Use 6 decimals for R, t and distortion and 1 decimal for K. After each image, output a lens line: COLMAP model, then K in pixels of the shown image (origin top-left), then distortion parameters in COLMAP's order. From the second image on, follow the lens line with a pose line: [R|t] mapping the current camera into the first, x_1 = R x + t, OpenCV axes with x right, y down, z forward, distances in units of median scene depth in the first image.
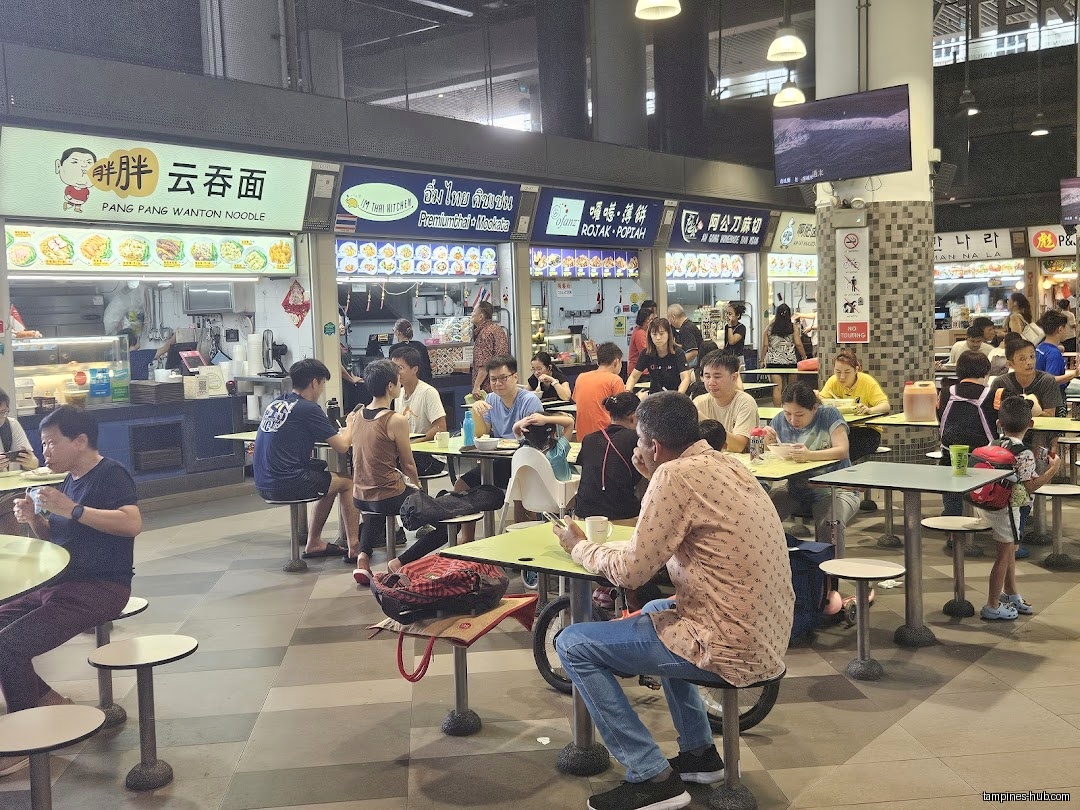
lens RADIAL K [[1148.5, 0, 540.0], [0, 1148.5, 404.5], [0, 0, 1]] dist [0.020929, 0.000000]
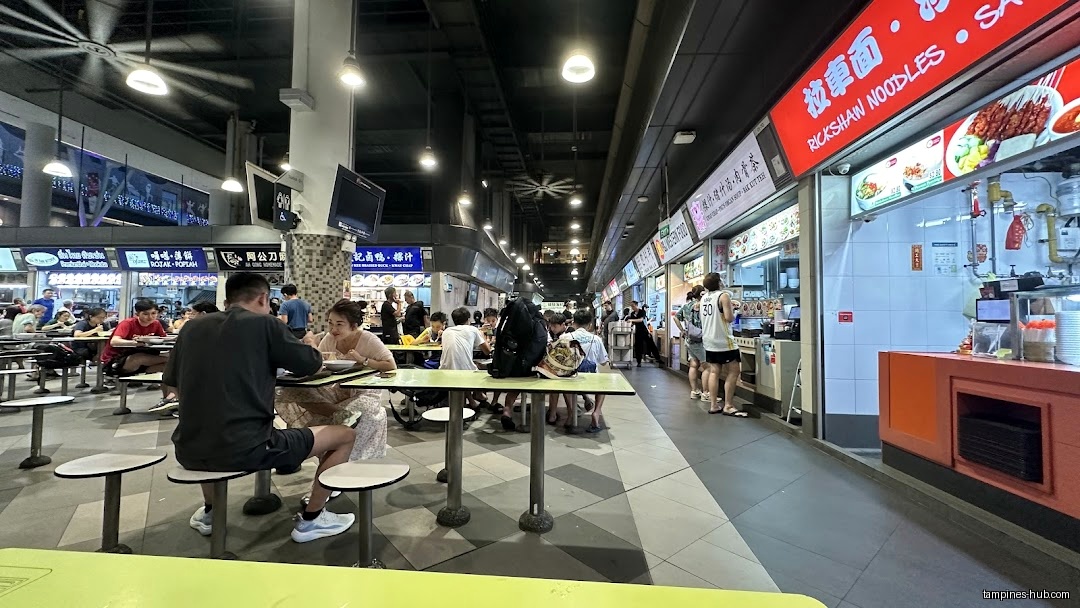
lens RADIAL K [[433.8, 0, 540.5], [0, 433.8, 304.1], [0, 0, 1]] dist [-0.000429, -0.000119]
pose [[0.561747, 0.008075, -0.827269, 1.358645], [-0.091800, 0.994386, -0.052630, -0.111980], [0.822200, 0.105508, 0.559335, 1.321268]]
